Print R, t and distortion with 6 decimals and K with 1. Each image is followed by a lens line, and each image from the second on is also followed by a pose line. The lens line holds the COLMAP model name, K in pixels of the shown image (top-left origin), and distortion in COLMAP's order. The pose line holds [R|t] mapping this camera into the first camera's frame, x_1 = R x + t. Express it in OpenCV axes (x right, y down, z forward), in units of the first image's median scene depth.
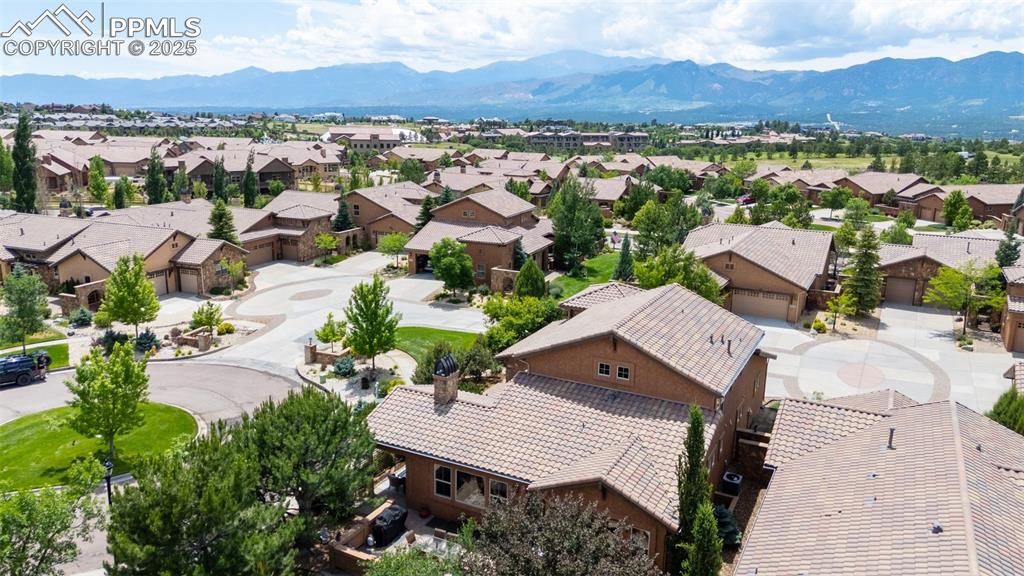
lens RADIAL K [[748.9, 0, 509.1], [0, 748.9, 285.9], [0, 0, 1]] dist [0.073683, -0.067092]
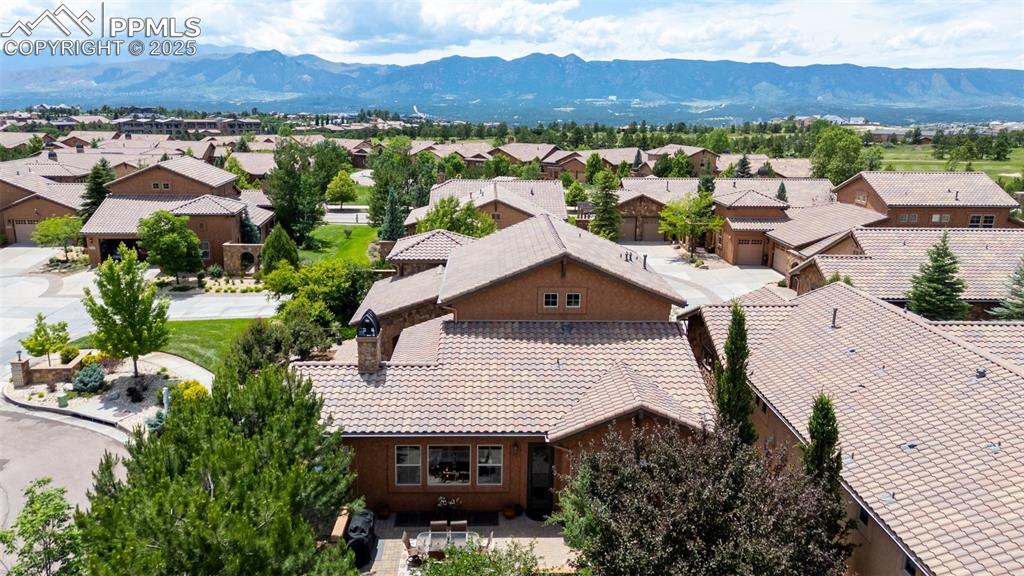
lens RADIAL K [[748.9, 0, 509.1], [0, 748.9, 285.9], [0, 0, 1]] dist [0.073683, -0.067092]
pose [[0.871728, -0.118525, 0.475439, -0.129573], [0.113348, 0.992763, 0.039665, 0.021349], [-0.476699, 0.019313, 0.878854, 0.099121]]
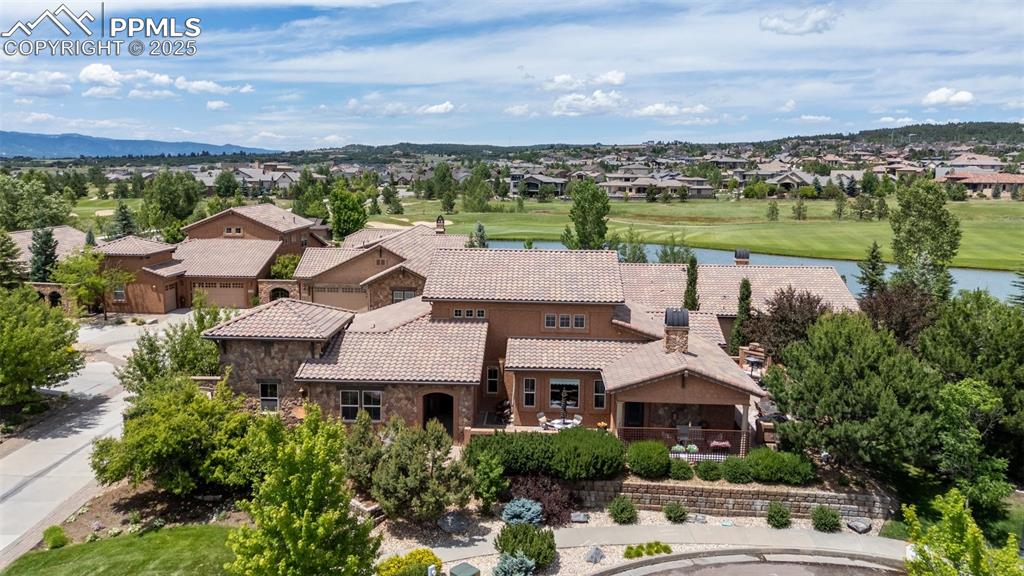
lens RADIAL K [[748.9, 0, 509.1], [0, 748.9, 285.9], [0, 0, 1]] dist [0.073683, -0.067092]
pose [[-0.428028, -0.164457, 0.888677, -0.360221], [0.191883, 0.944350, 0.267180, -0.101545], [-0.883161, 0.284882, -0.372651, 0.631696]]
